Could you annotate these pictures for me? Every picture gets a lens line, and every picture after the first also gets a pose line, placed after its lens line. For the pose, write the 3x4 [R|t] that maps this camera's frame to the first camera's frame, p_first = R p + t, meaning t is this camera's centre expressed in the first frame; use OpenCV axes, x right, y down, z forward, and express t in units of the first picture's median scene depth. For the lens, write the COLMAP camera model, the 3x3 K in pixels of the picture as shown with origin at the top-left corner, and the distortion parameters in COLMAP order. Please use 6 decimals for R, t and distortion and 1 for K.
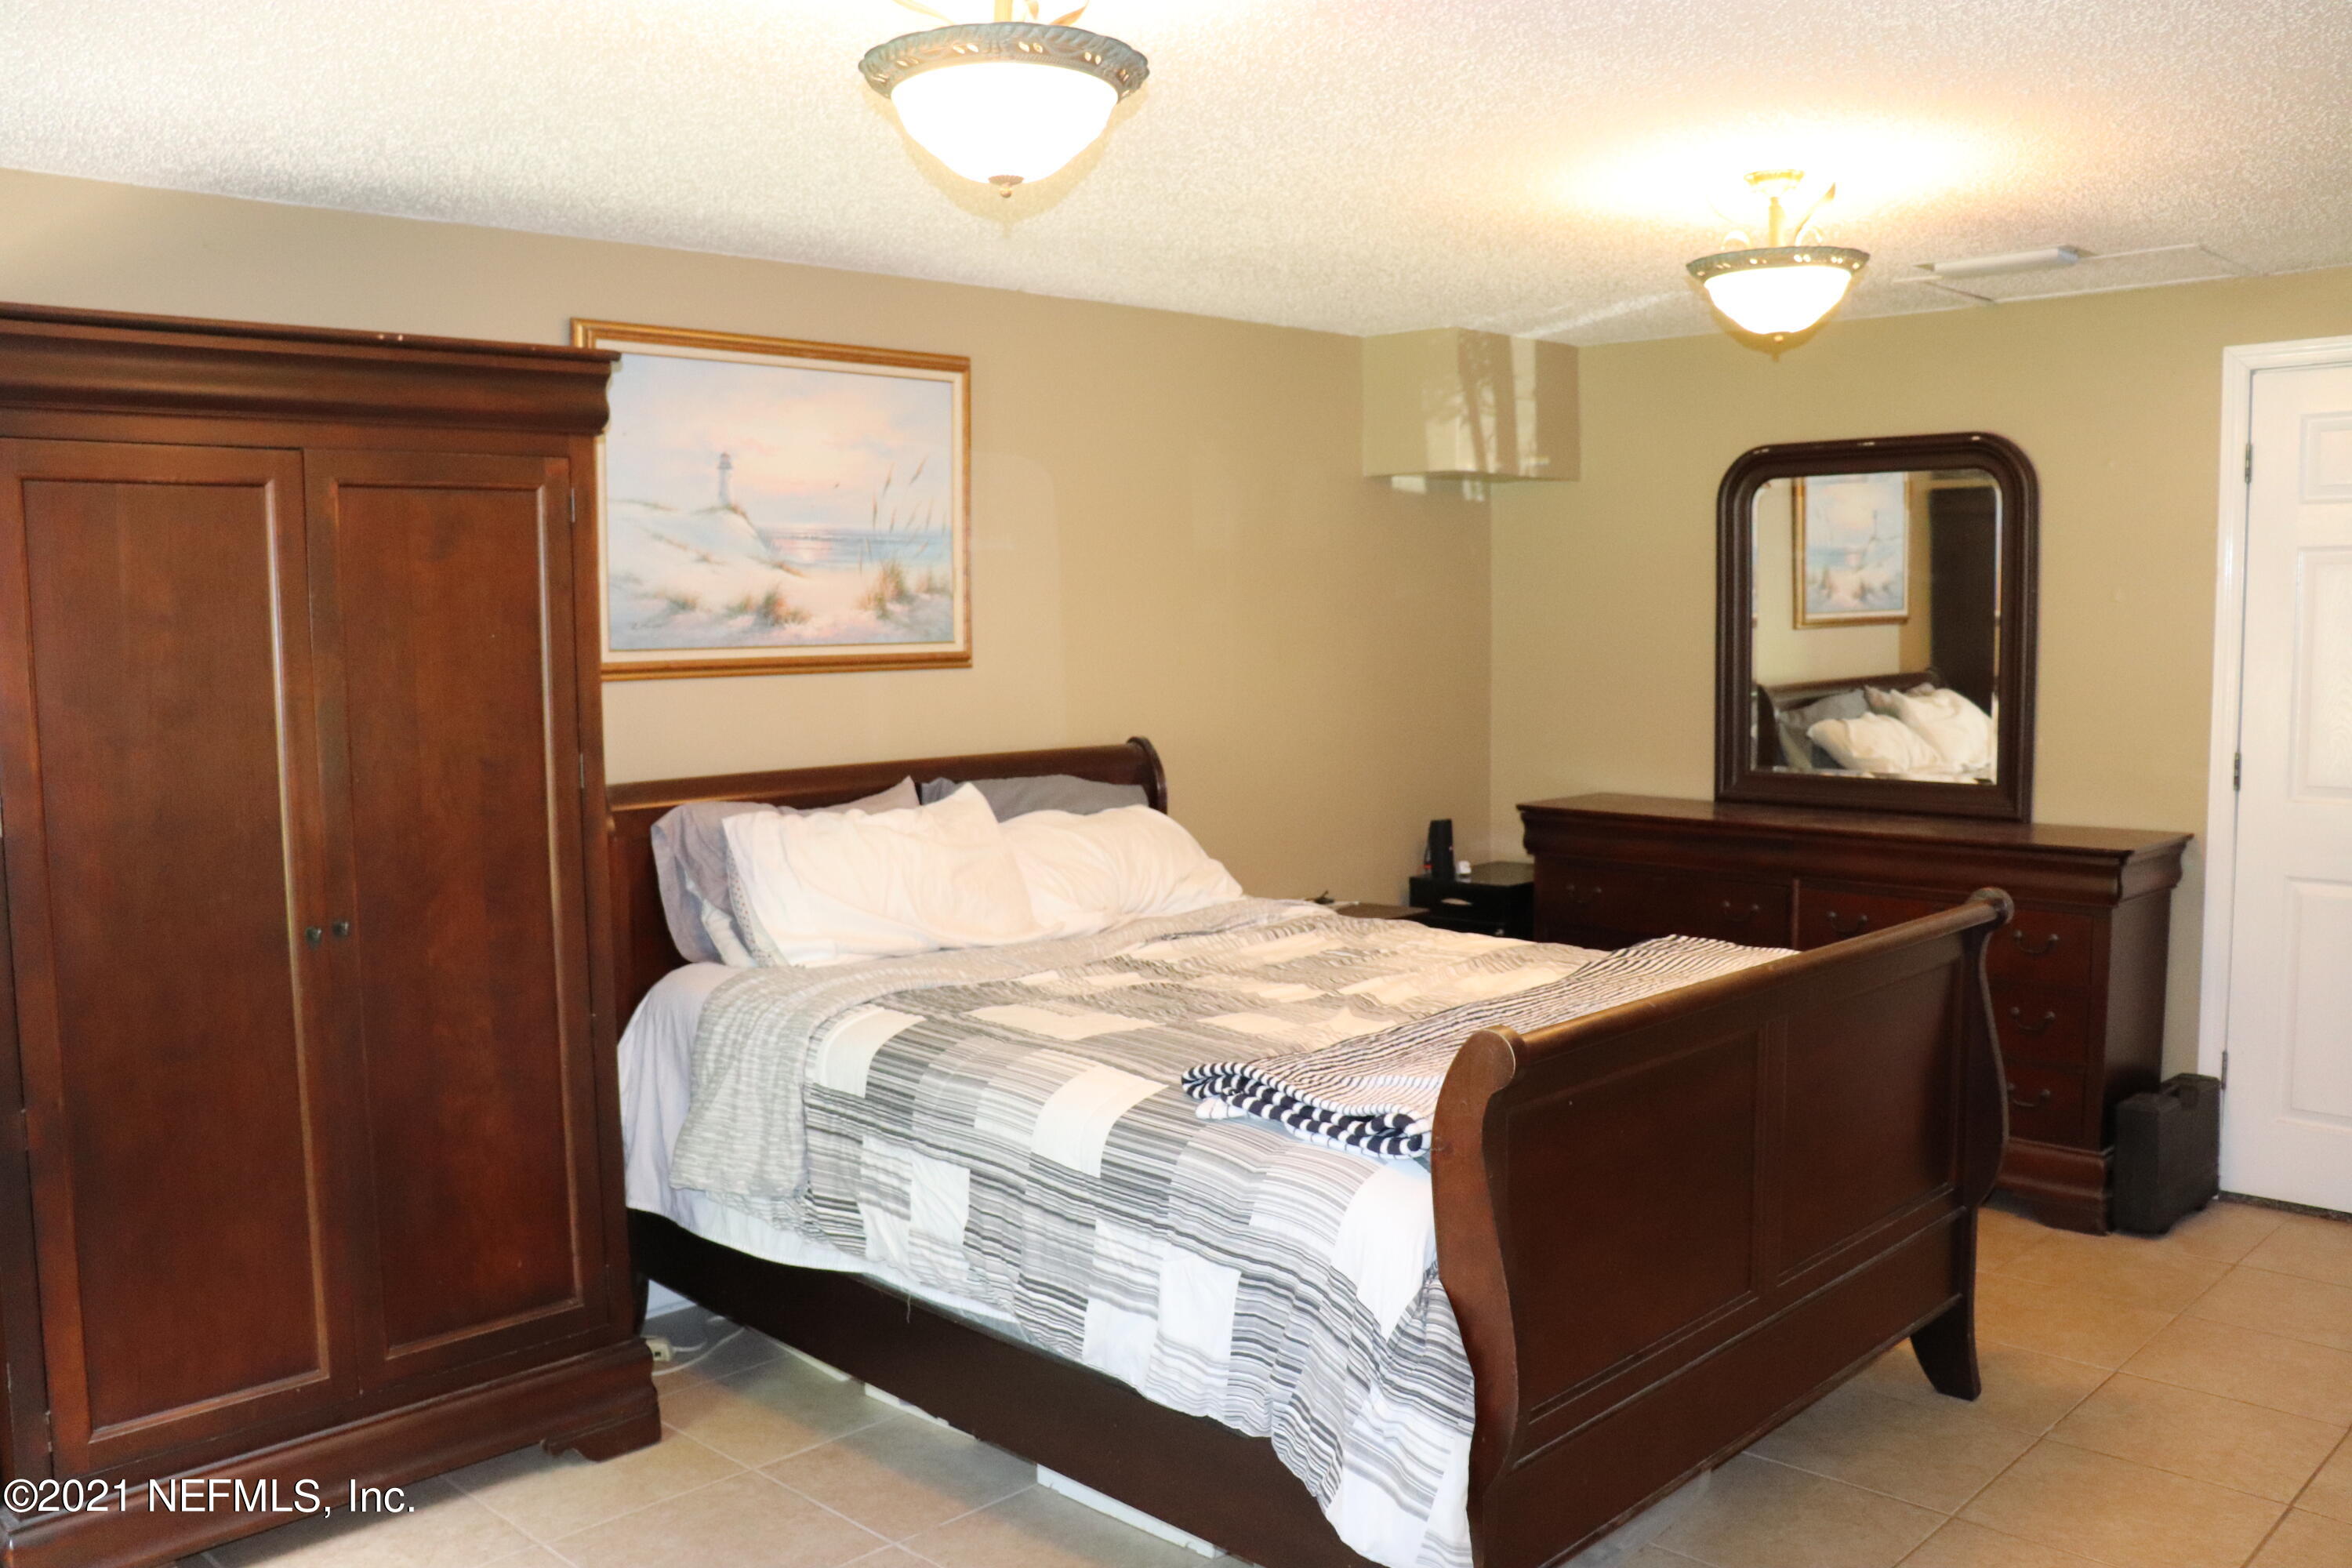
lens RADIAL K [[1976.2, 0, 1169.8], [0, 1976.2, 791.4], [0, 0, 1]] dist [-0.166809, 0.153945]
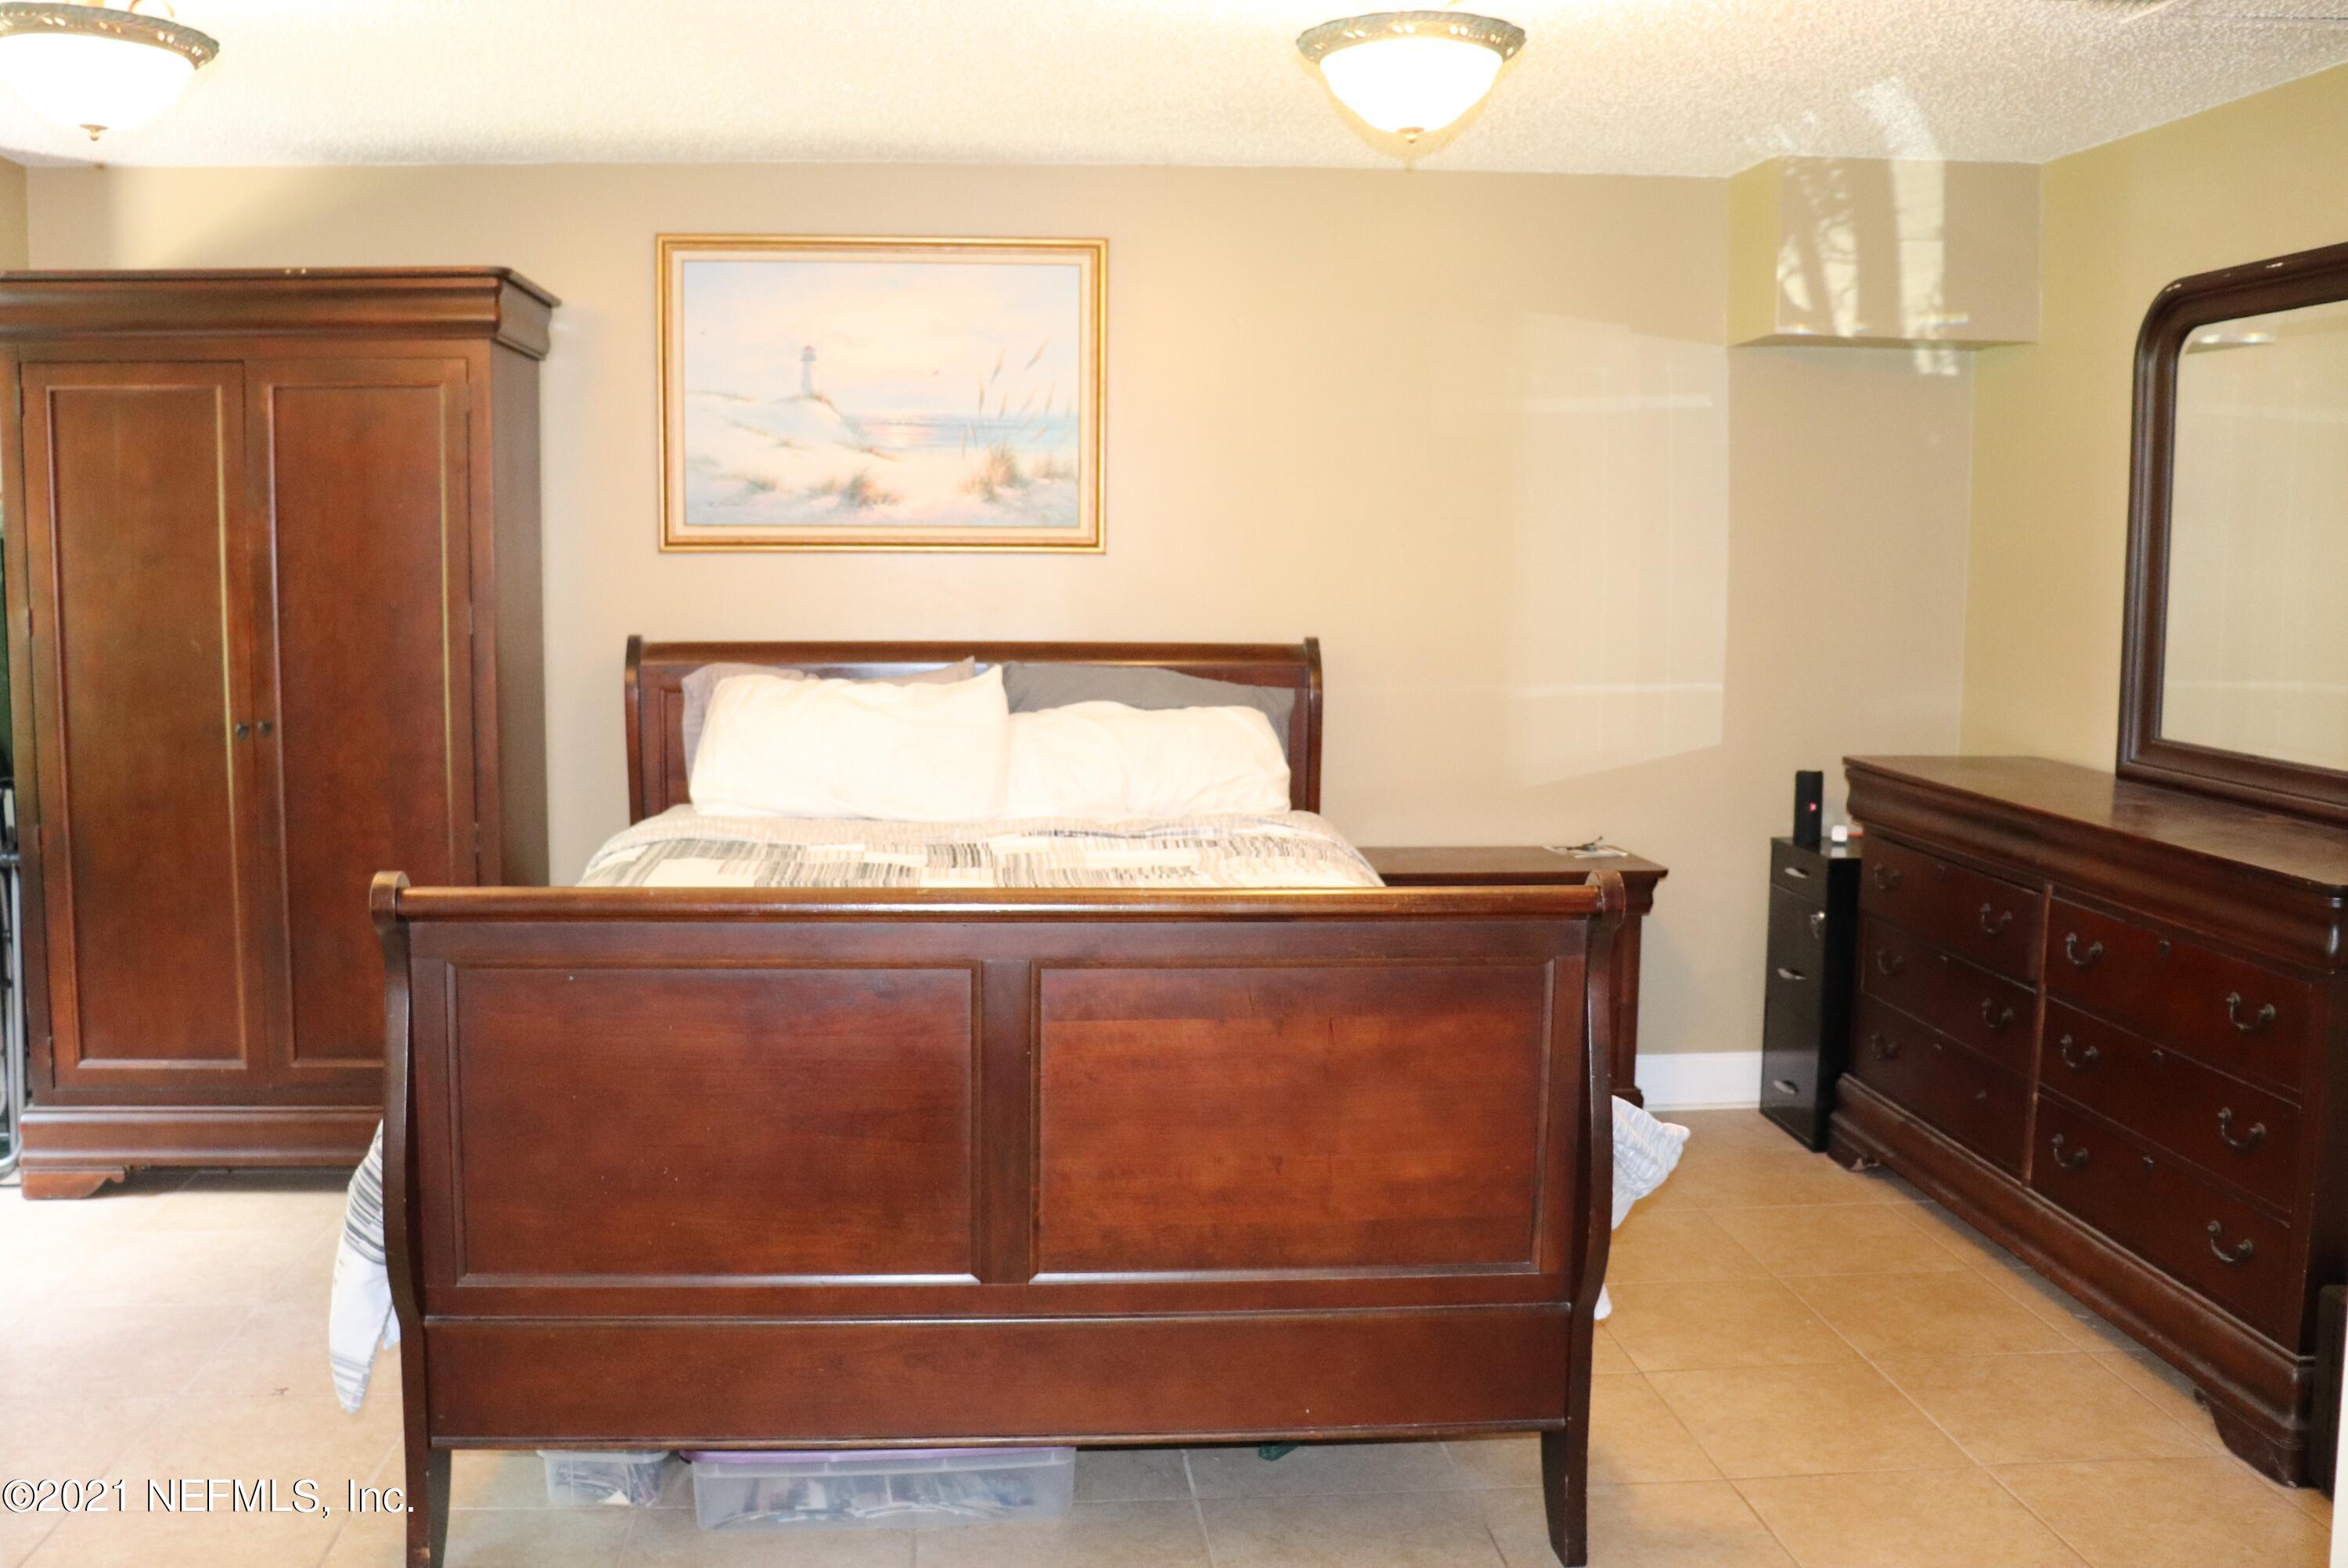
lens RADIAL K [[2231.4, 0, 1169.9], [0, 2231.4, 784.4], [0, 0, 1]] dist [-0.127020, 0.000000]
pose [[0.754933, 0.090570, -0.649518, 0.718821], [-0.075408, 0.995837, 0.051215, -0.008961], [0.651452, 0.010315, 0.758620, 0.196840]]
